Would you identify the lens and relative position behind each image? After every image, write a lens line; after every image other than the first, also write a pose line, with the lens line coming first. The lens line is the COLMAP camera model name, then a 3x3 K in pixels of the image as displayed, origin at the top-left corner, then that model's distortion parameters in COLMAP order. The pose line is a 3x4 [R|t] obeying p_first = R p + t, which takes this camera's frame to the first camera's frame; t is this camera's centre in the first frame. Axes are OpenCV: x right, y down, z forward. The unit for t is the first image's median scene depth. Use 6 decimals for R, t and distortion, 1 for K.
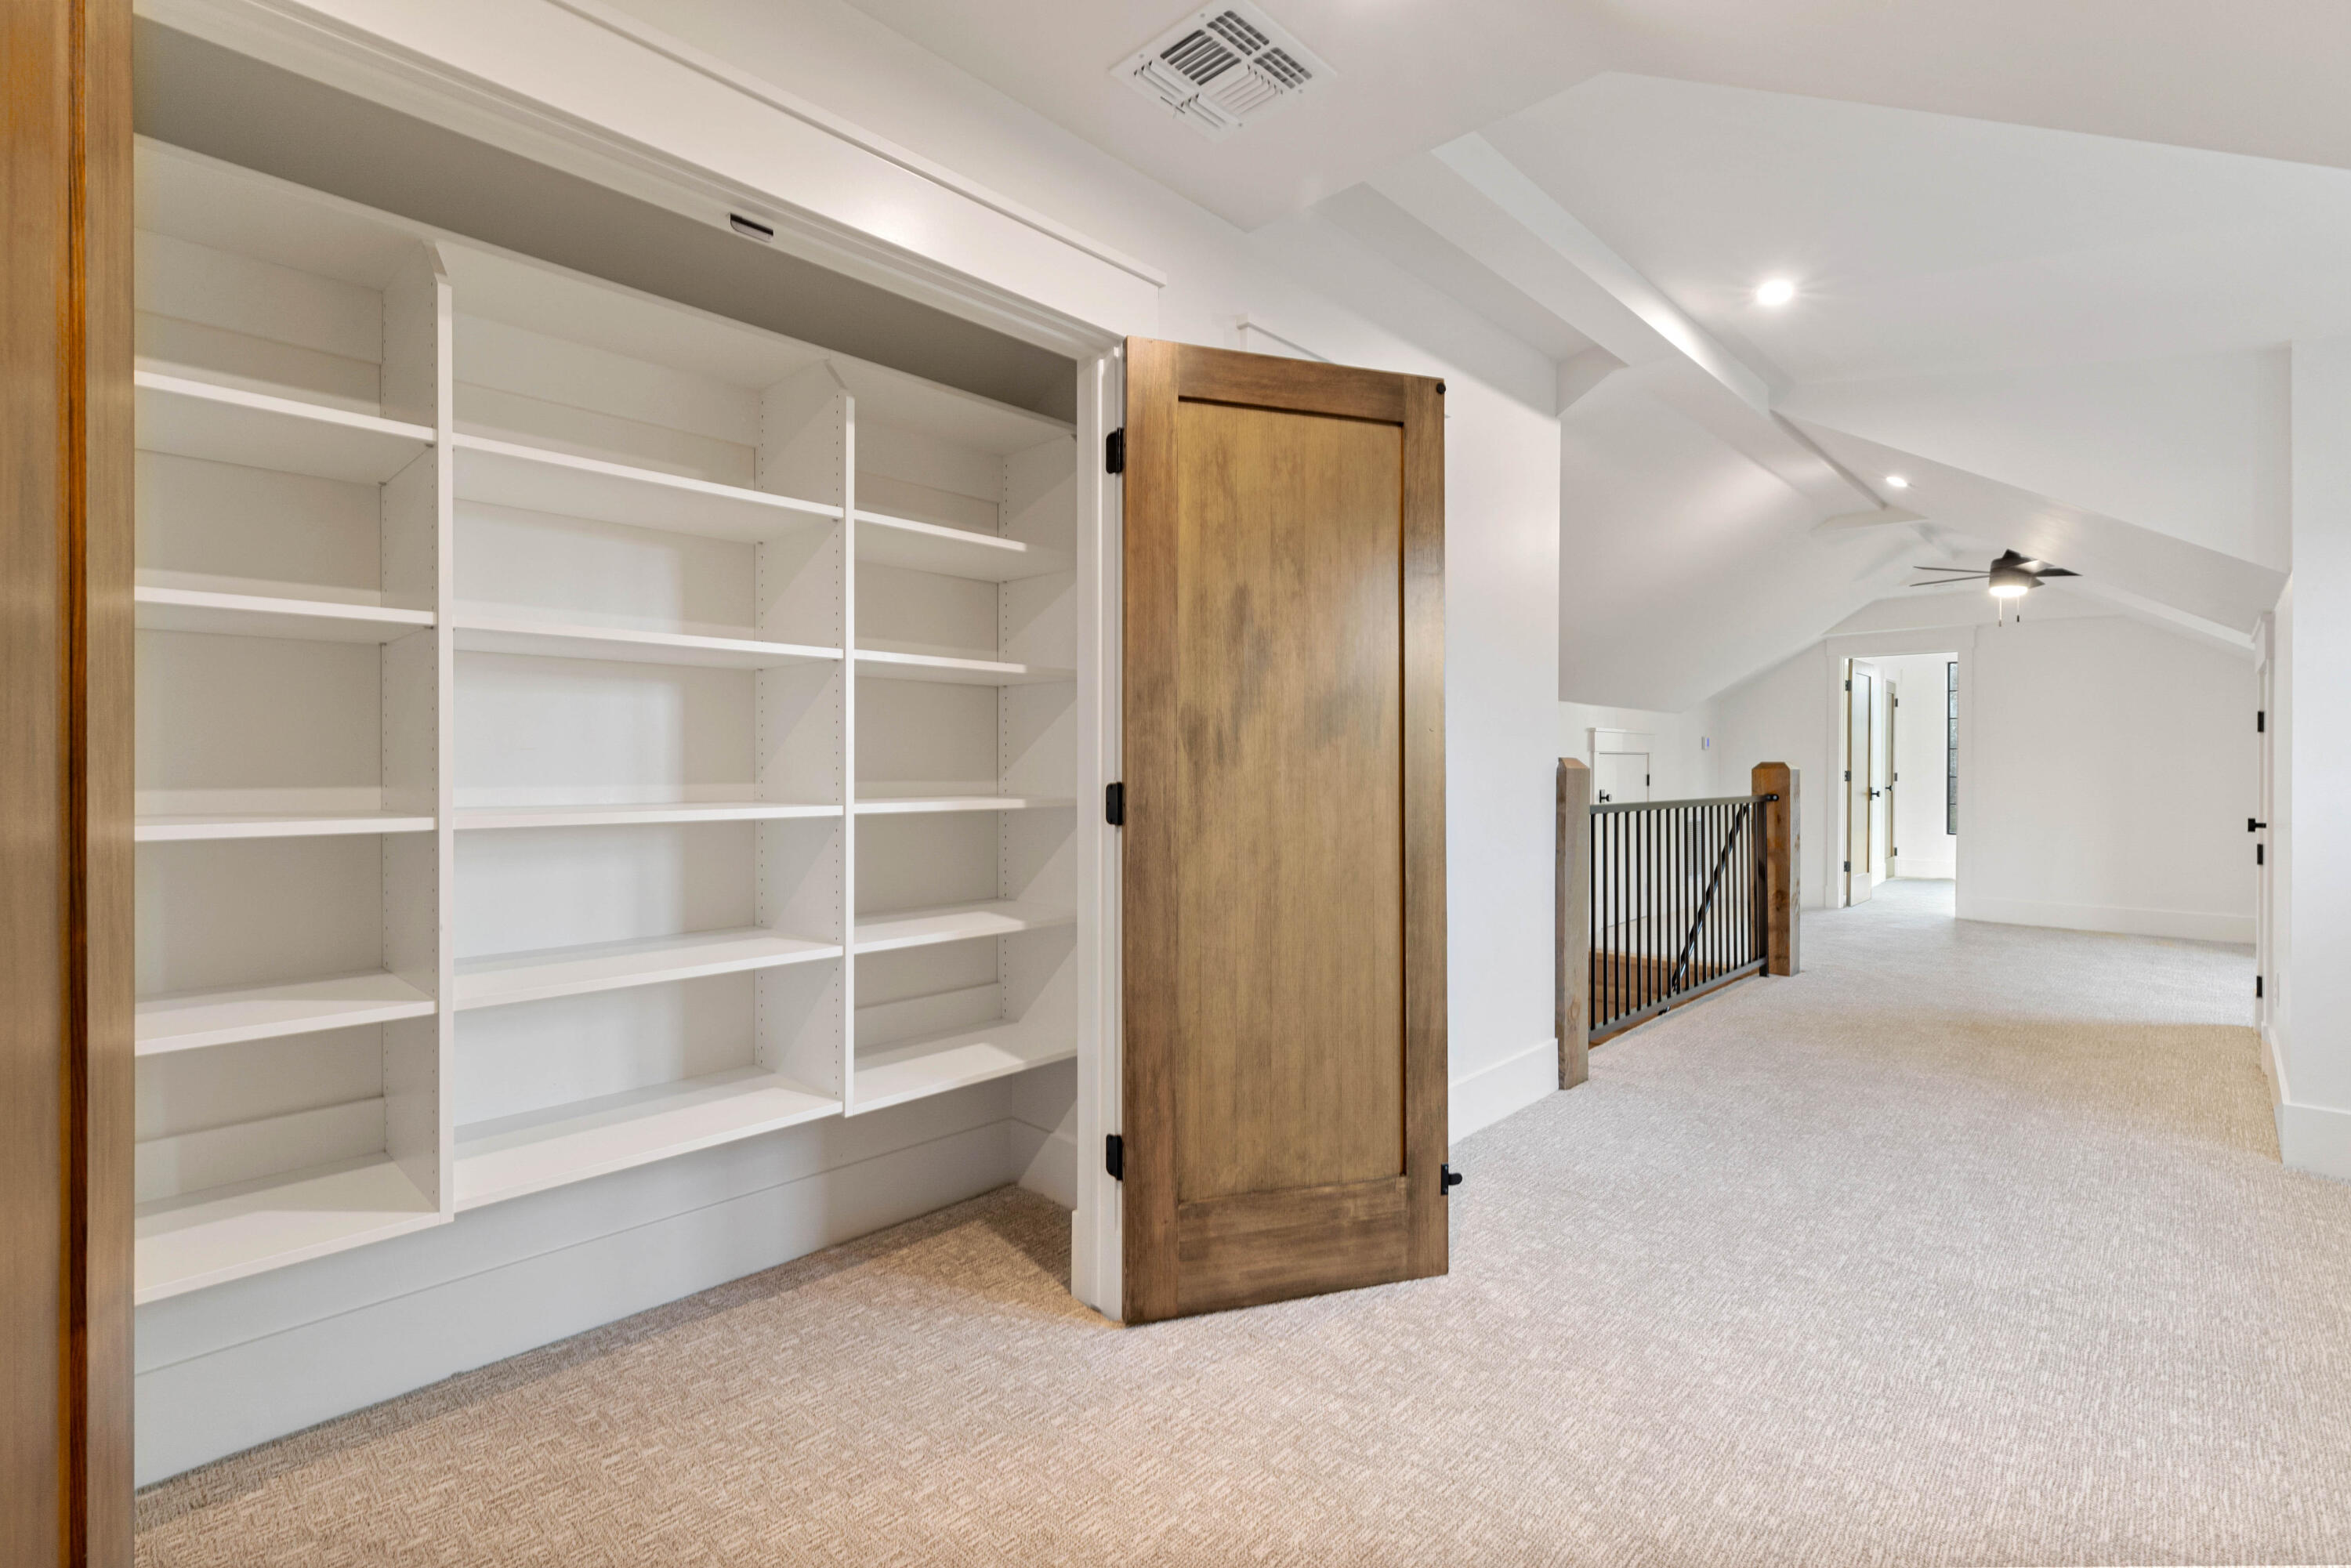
lens RADIAL K [[1050.4, 0, 1169.2], [0, 1050.4, 760.9], [0, 0, 1]] dist [0.002131, -0.000442]
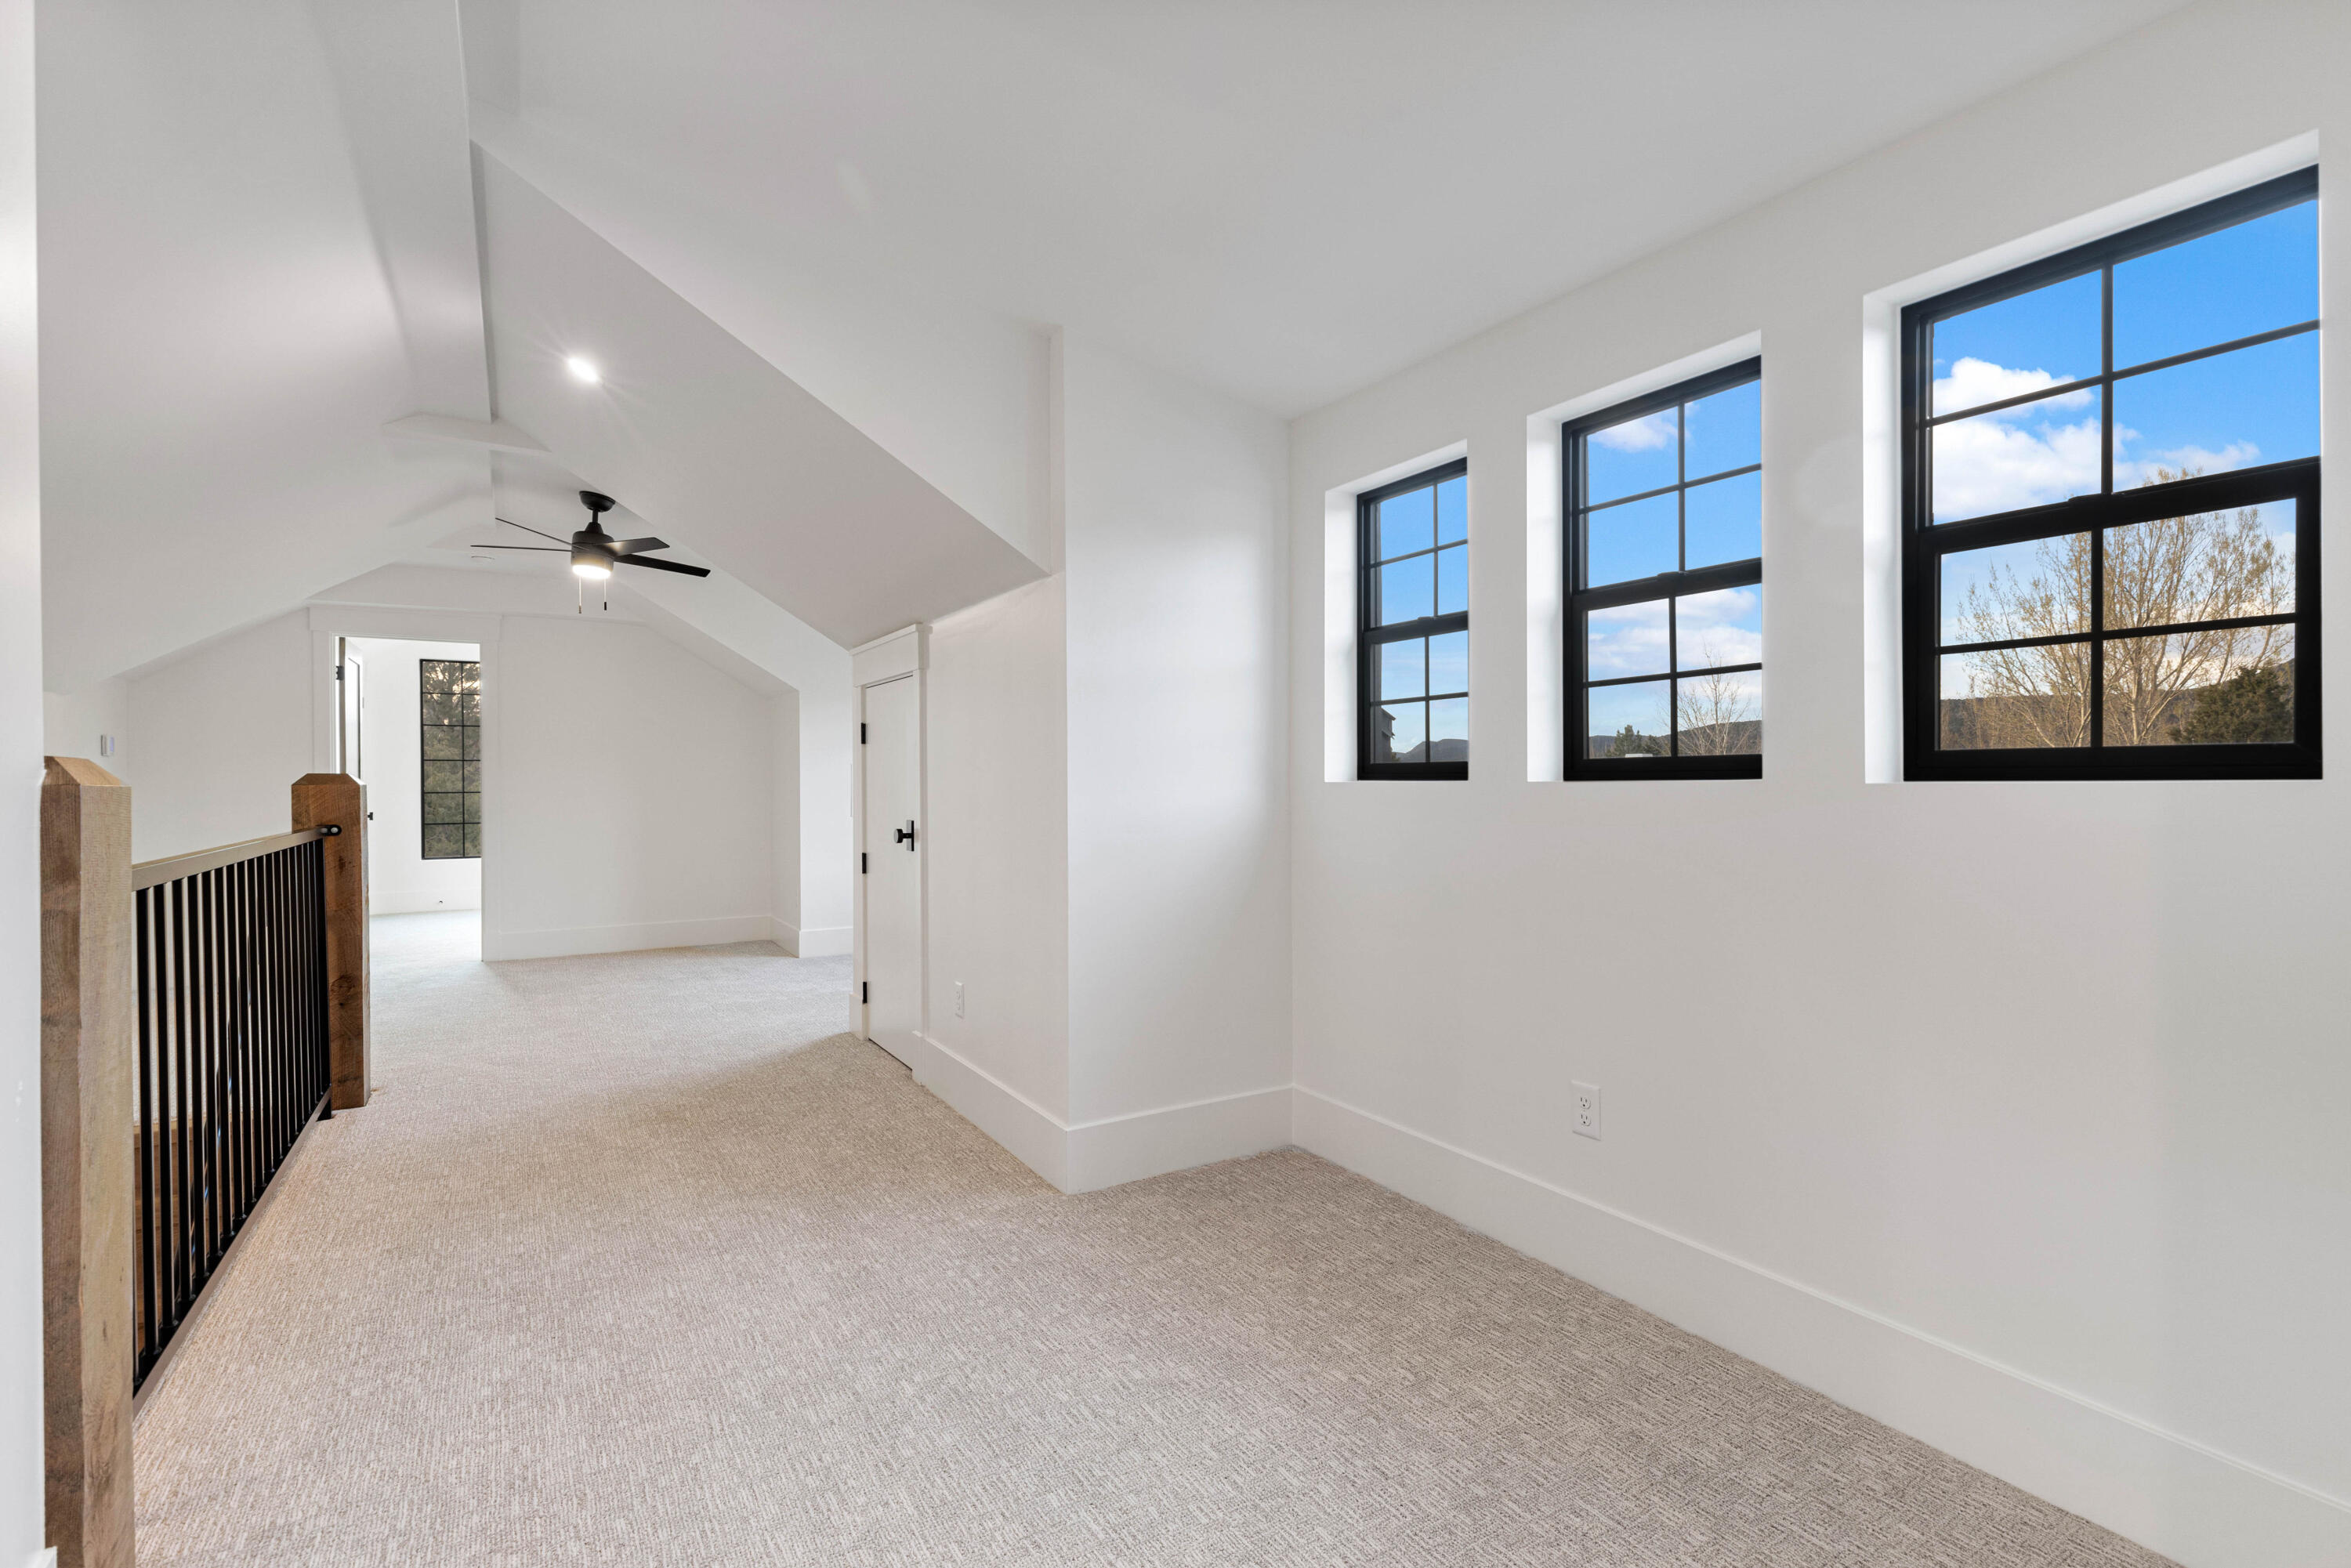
lens RADIAL K [[1086.7, 0, 1175.9], [0, 1086.7, 792.6], [0, 0, 1]] dist [-0.001707, -0.001008]
pose [[0.255733, -0.015872, 0.966617, 0.075012], [0.001688, 0.999871, 0.015972, 0.003408], [-0.966746, -0.002453, 0.255727, 0.345031]]
